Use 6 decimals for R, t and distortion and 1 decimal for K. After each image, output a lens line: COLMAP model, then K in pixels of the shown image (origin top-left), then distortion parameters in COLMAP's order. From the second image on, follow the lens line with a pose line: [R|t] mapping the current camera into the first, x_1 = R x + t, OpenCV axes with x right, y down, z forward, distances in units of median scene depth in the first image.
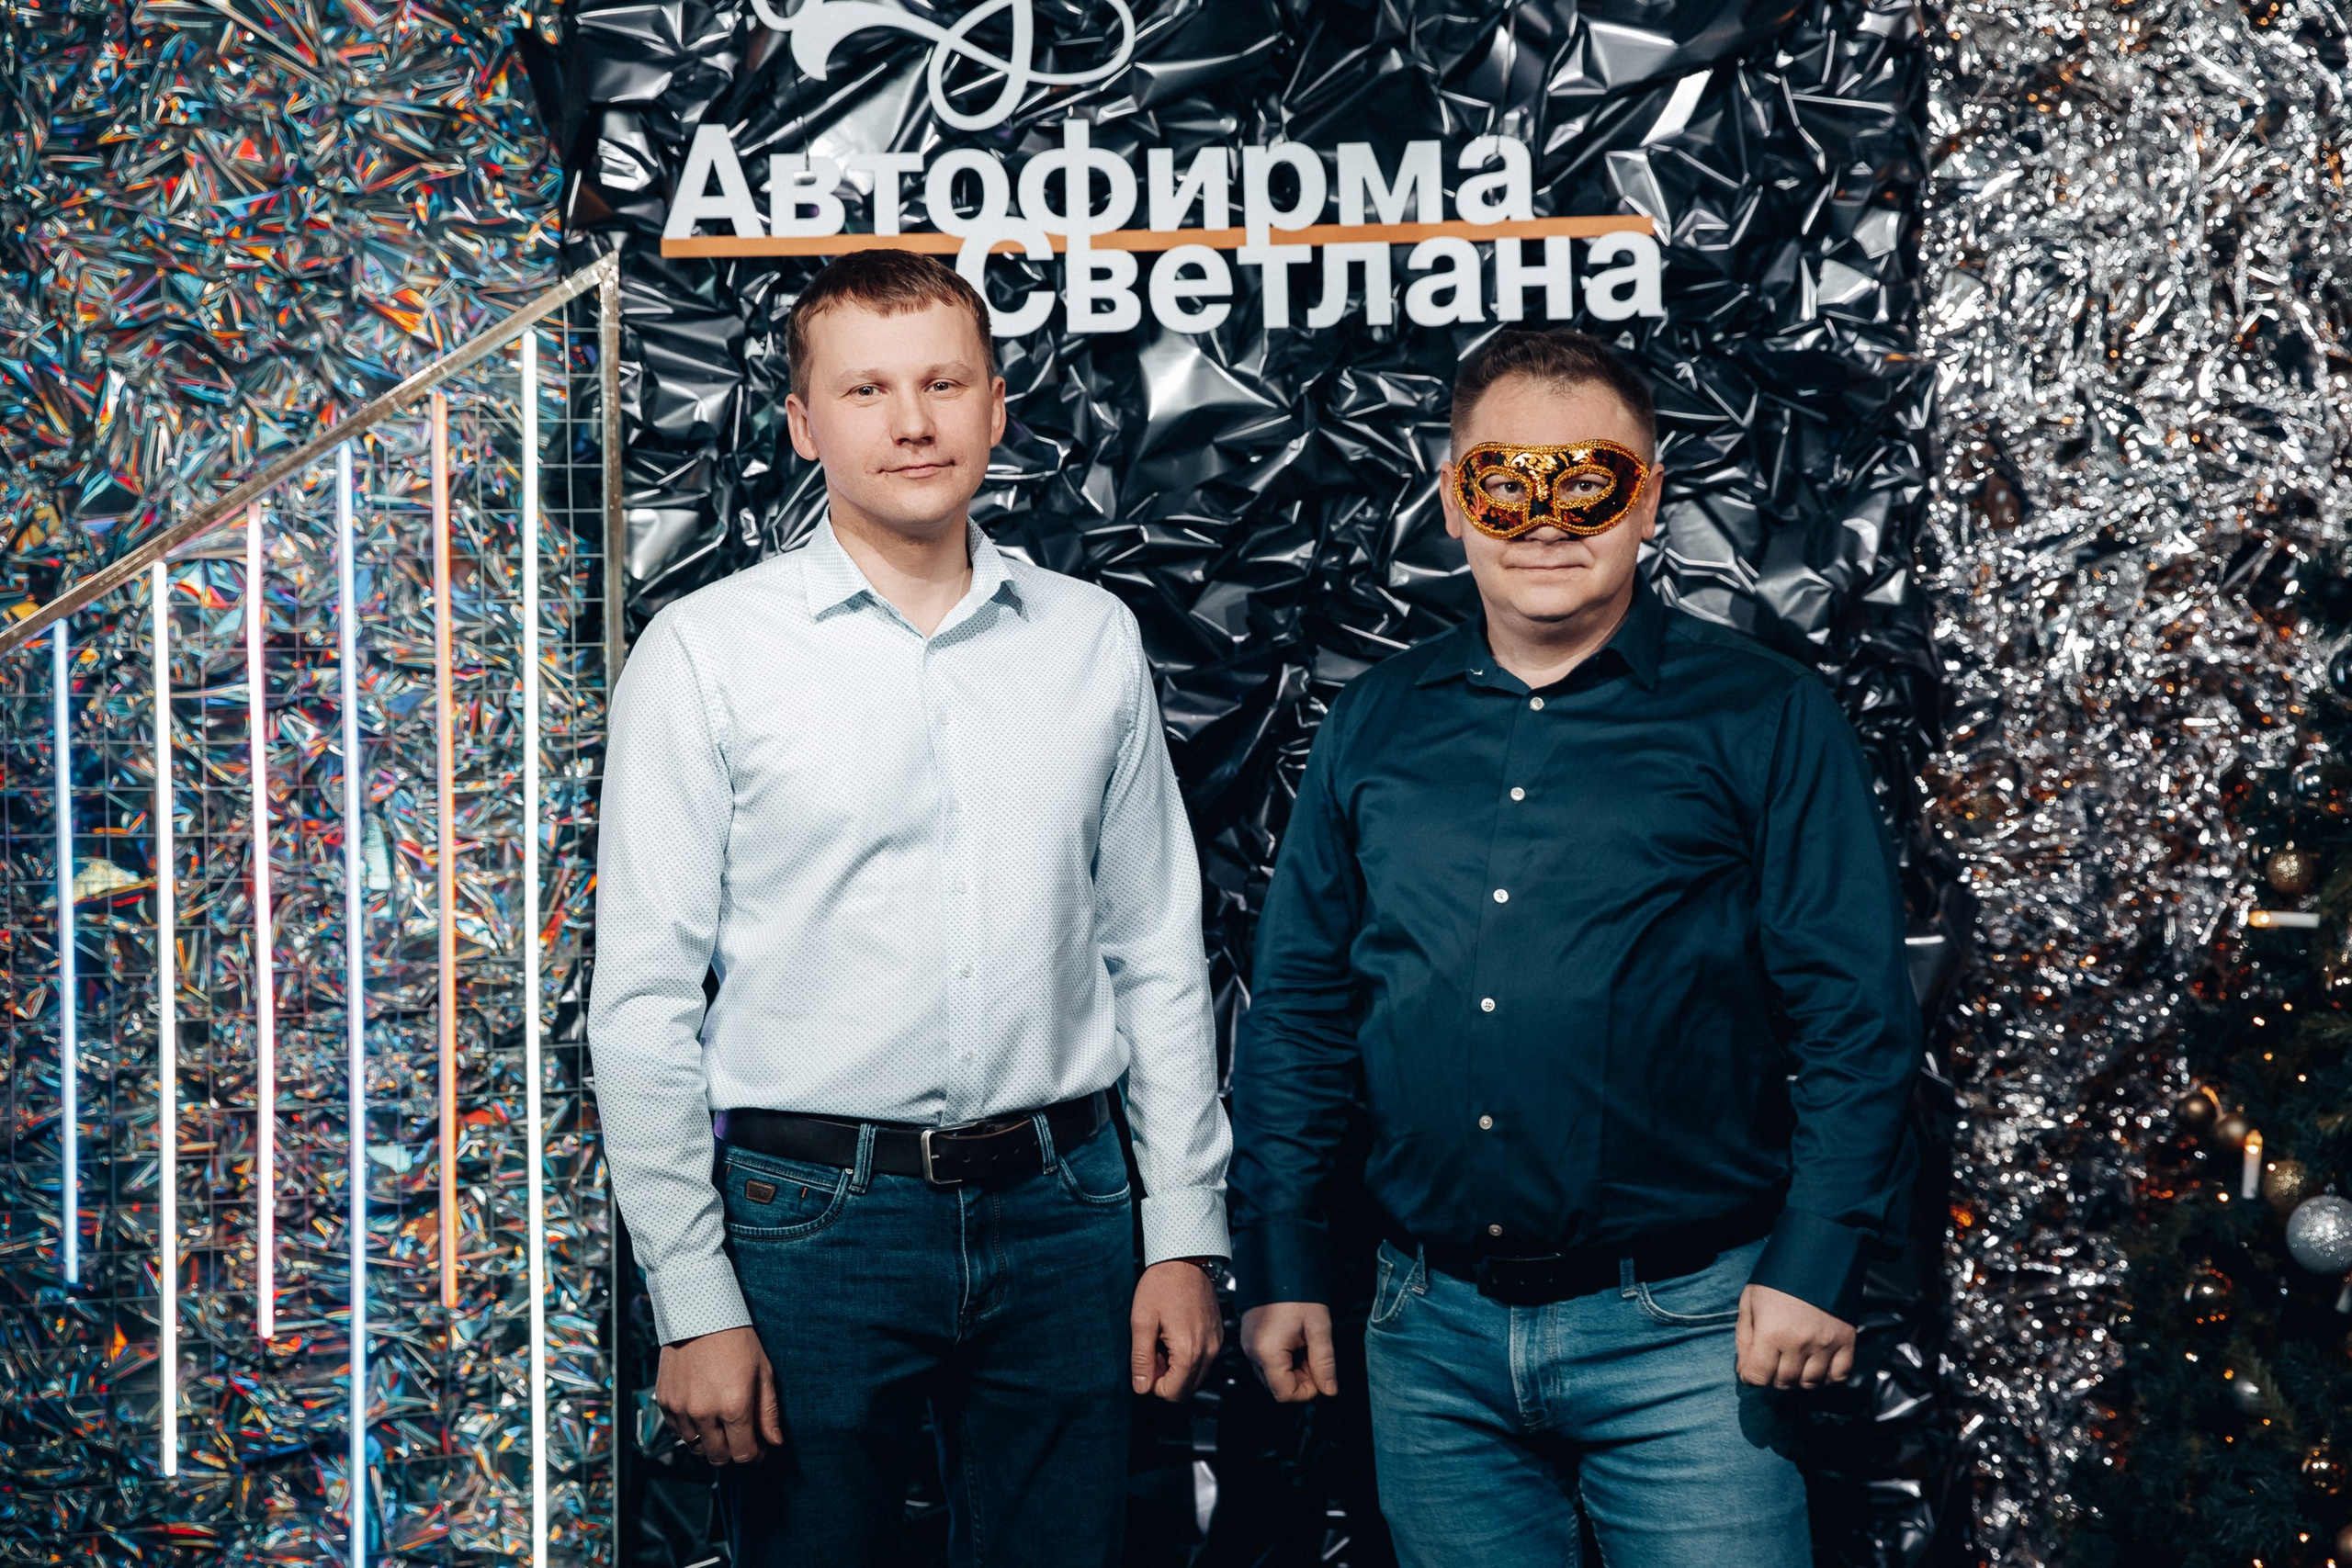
lens RADIAL K [[3727.2, 0, 1187.1], [0, 3727.2, 783.9], [0, 0, 1]] dist [0.125800, 0.064118]
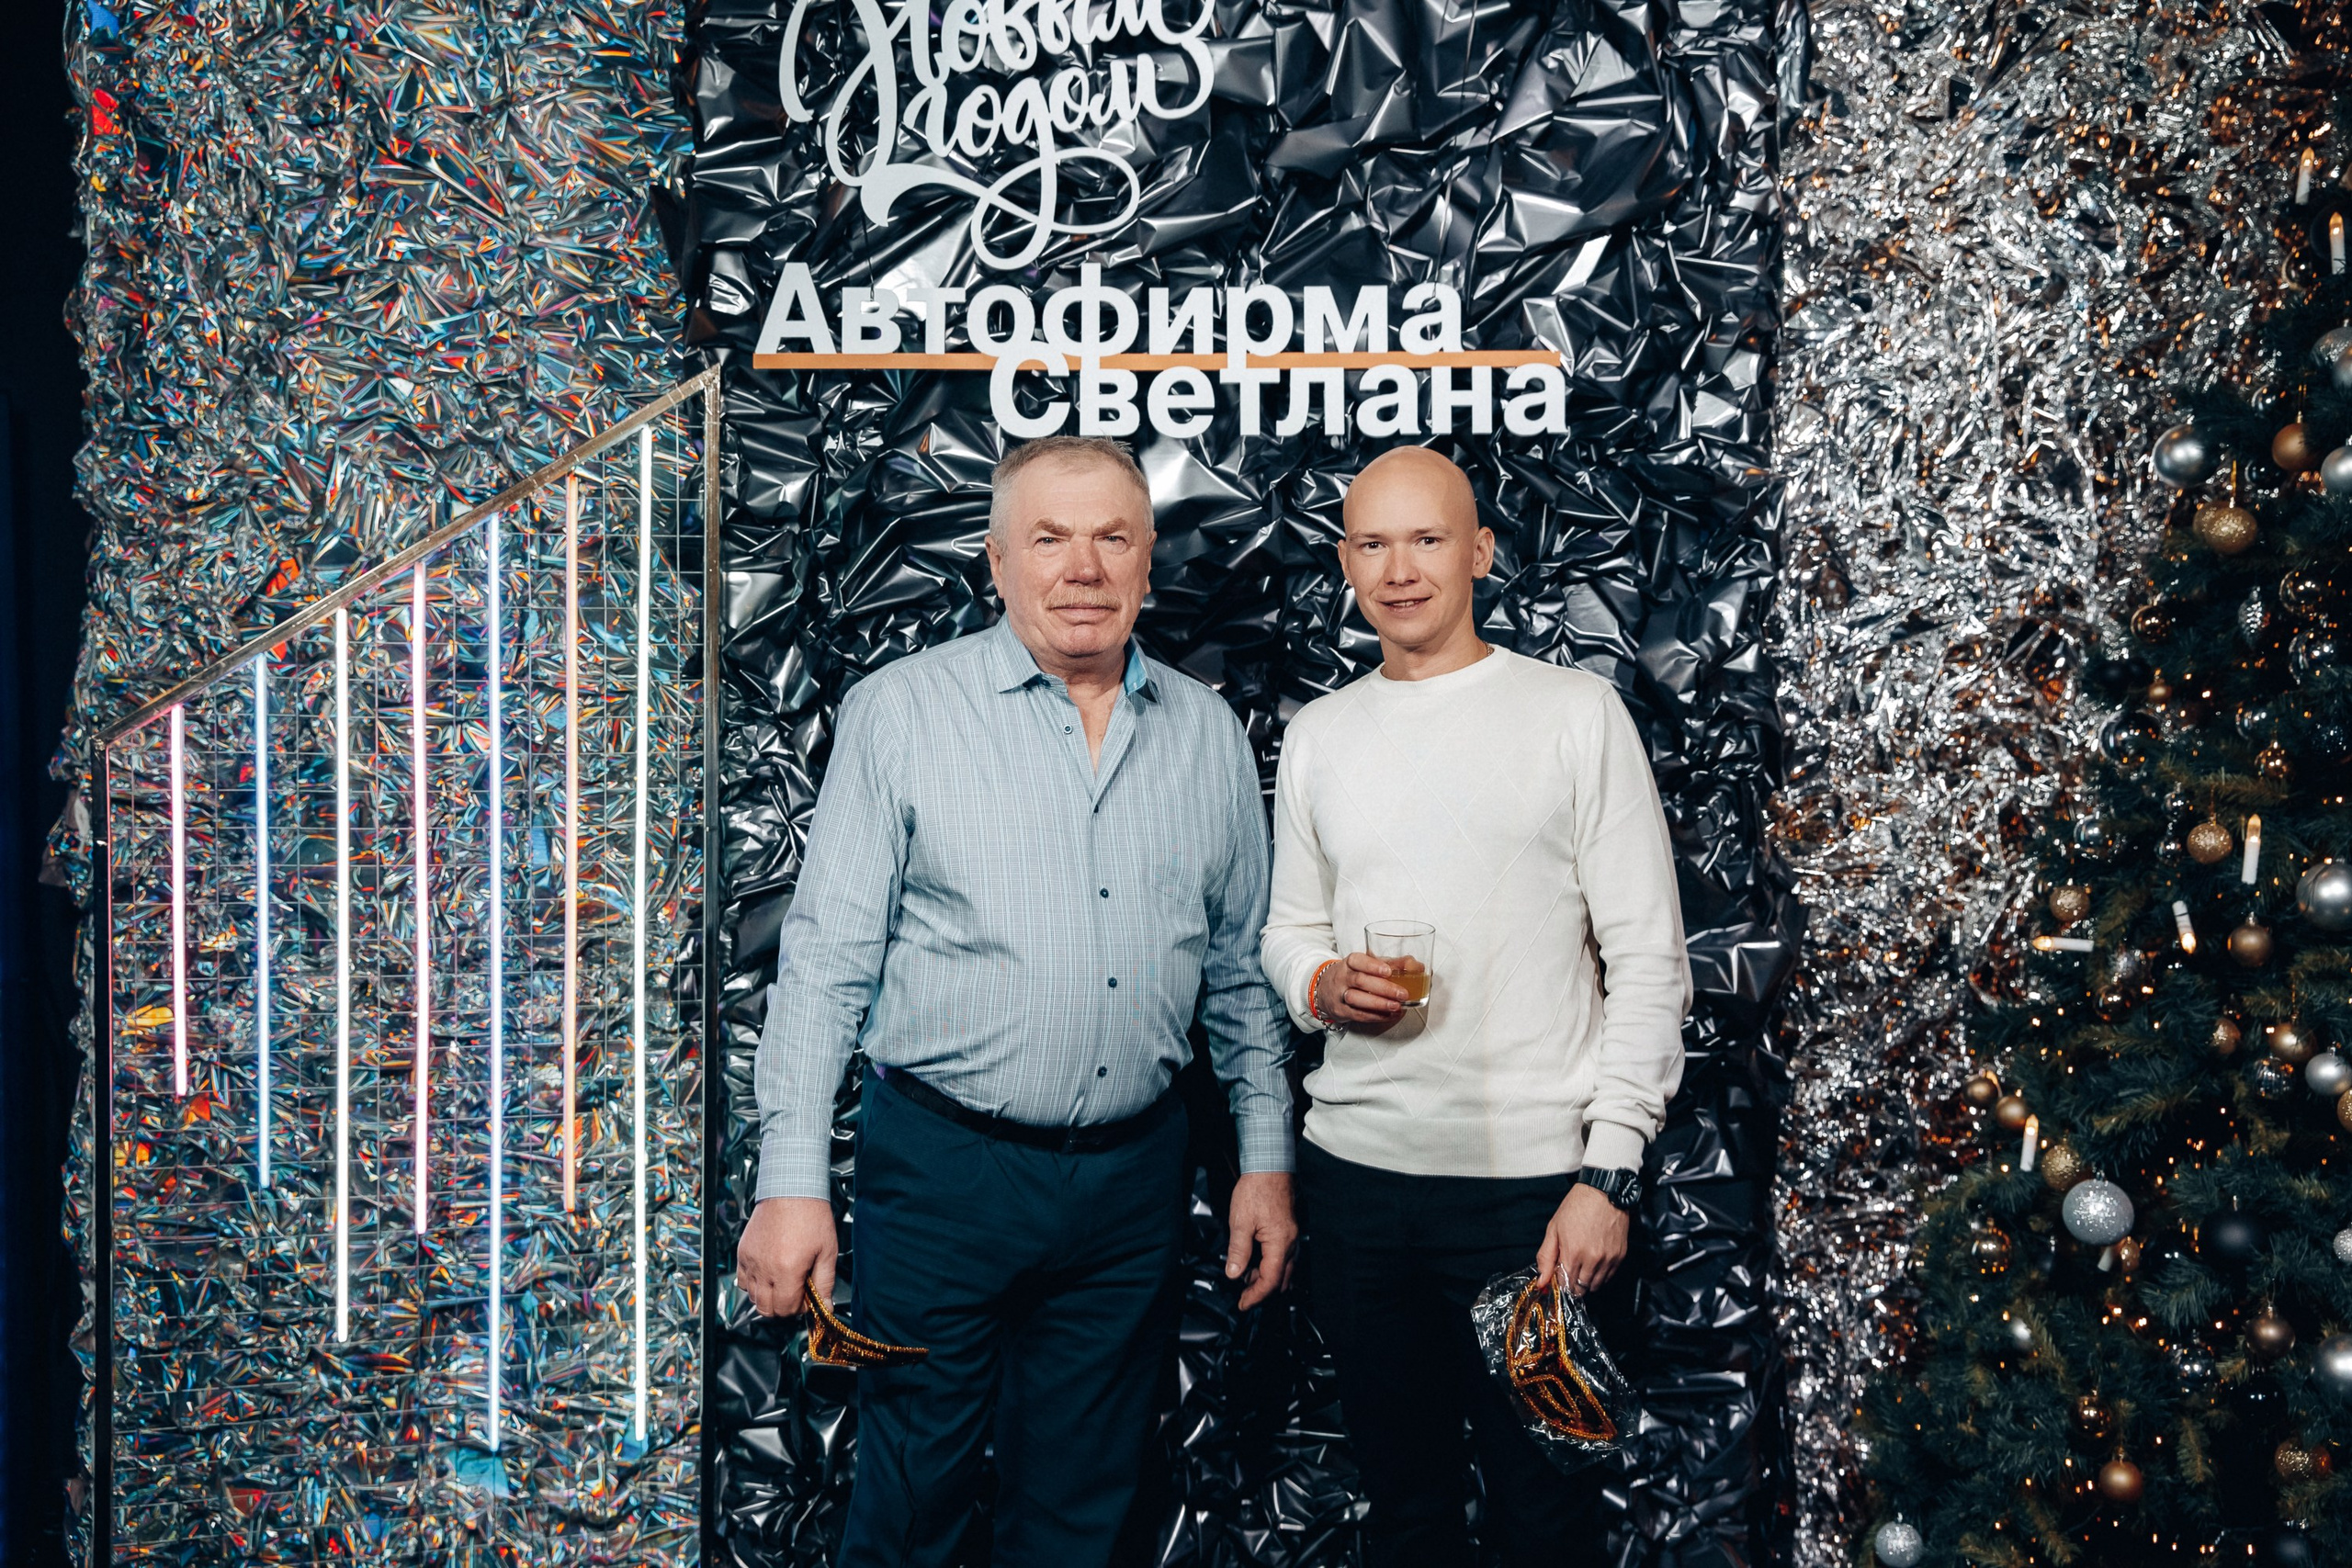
lens RADIAL K [[2474.1, 0, 1182.0], [0, 2474.1, 791.2], [0, 0, 1]] dist [-0.004961, 0.127970]
pose [[0.999414, 0.024150, -0.024243, 0.023421], [-0.023637, 0.999495, 0.021225, -0.021746], [0.024743, -0.020640, 0.999481, 0.181945]]
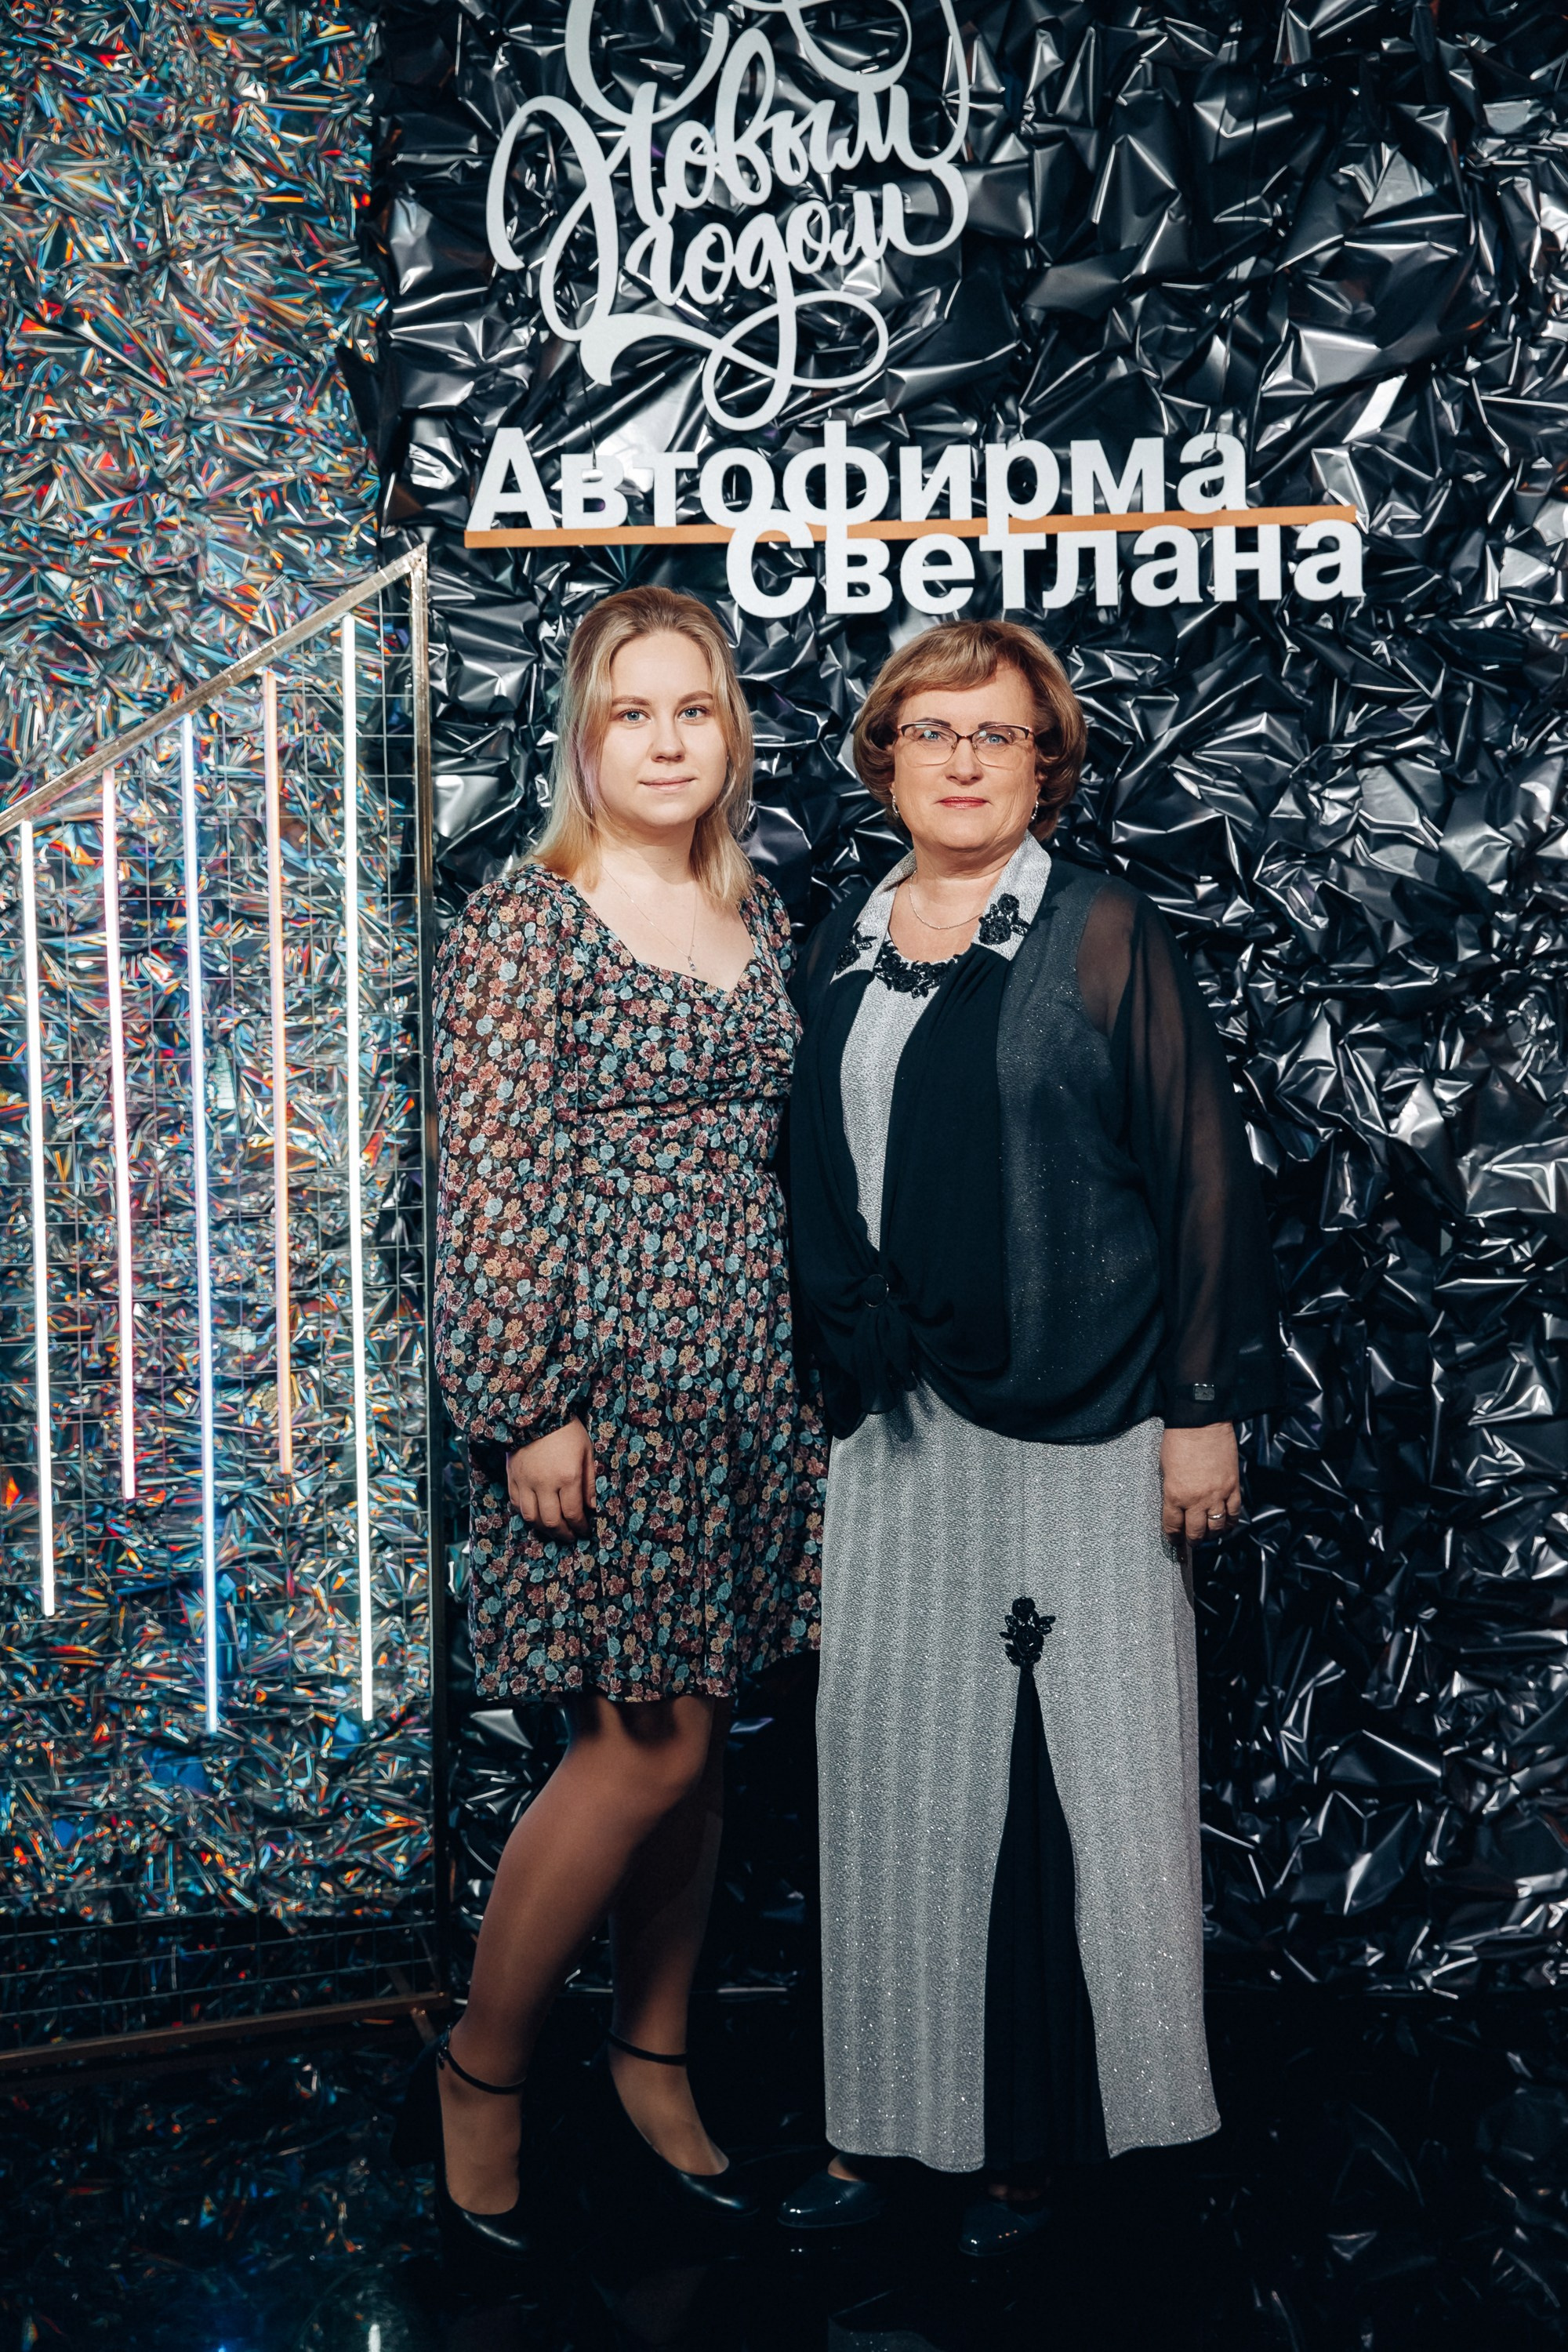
lens RADIAL K [[2884.4, 0, 784.0], [0, 2884.4, 1176.0], [0, 0, 1]] dist [0.043382, 0.133052]
pose [[0.999432, 0.003610, -0.033500, -0.014753], [-0.001769, 0.998494, 0.054828, -0.000399], [0.033647, -0.054738, 0.997934, 0.125093]]
